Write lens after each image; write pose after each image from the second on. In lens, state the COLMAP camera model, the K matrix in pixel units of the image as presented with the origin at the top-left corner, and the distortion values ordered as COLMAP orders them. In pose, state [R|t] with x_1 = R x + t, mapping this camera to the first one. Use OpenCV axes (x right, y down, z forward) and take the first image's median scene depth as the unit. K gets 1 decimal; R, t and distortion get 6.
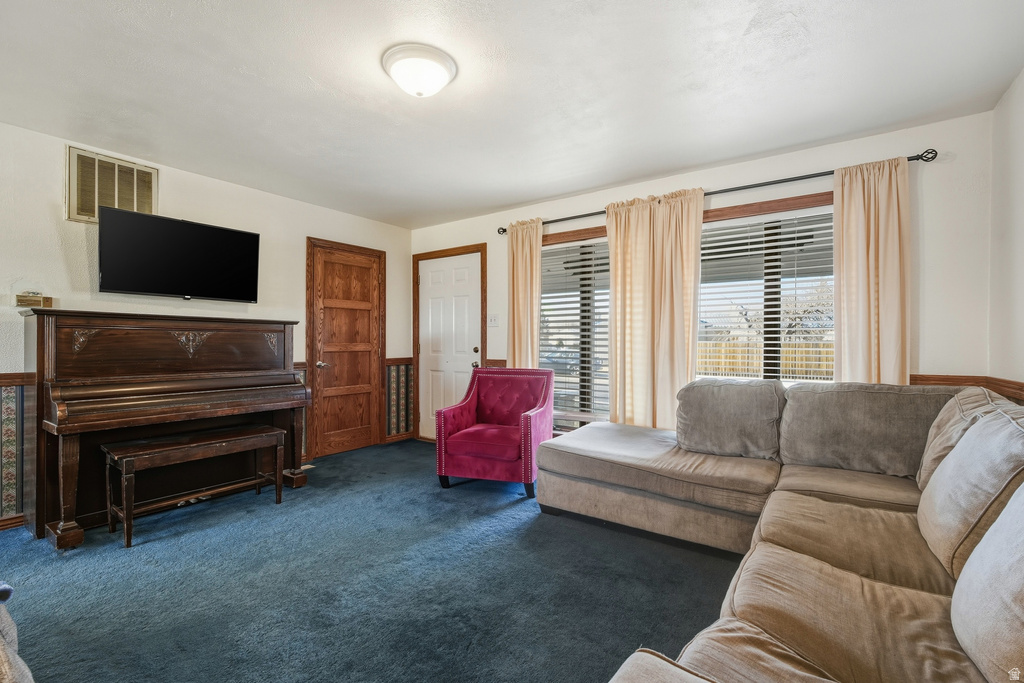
lens RADIAL K [[459.4, 0, 510.1], [0, 459.4, 344.2], [0, 0, 1]] dist [-0.000269, 0.000030]
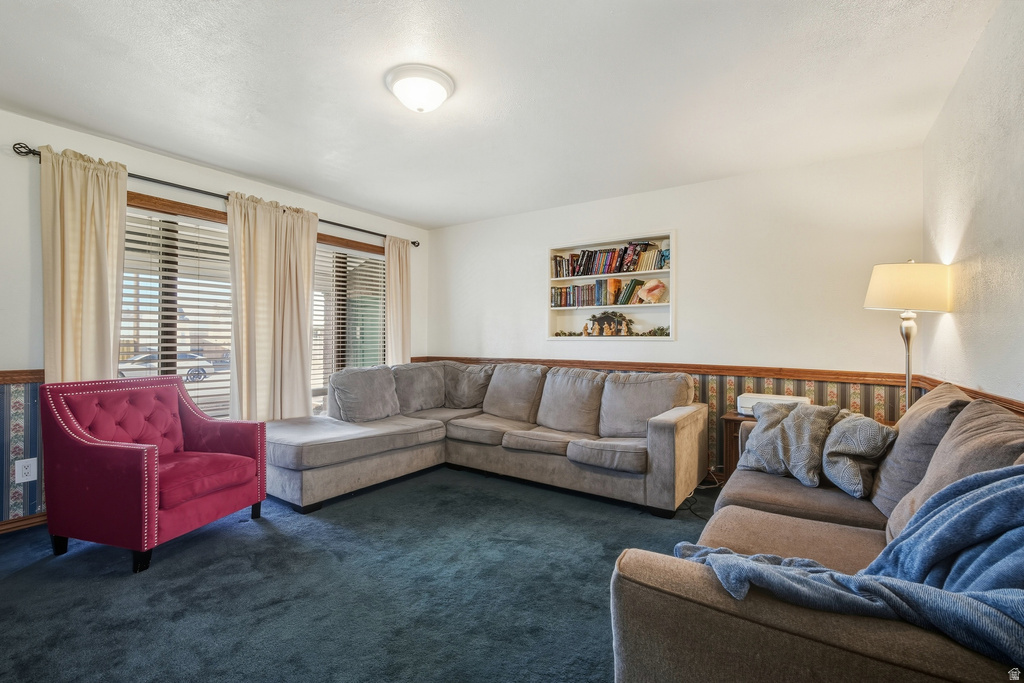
lens RADIAL K [[459.4, 0, 509.5], [0, 459.4, 339.1], [0, 0, 1]] dist [-0.000269, 0.000030]
pose [[-0.025041, 0.001975, 0.999684, -0.936039], [0.004577, 0.999988, -0.001861, -0.002992], [-0.999676, 0.004529, -0.025049, 0.600195]]
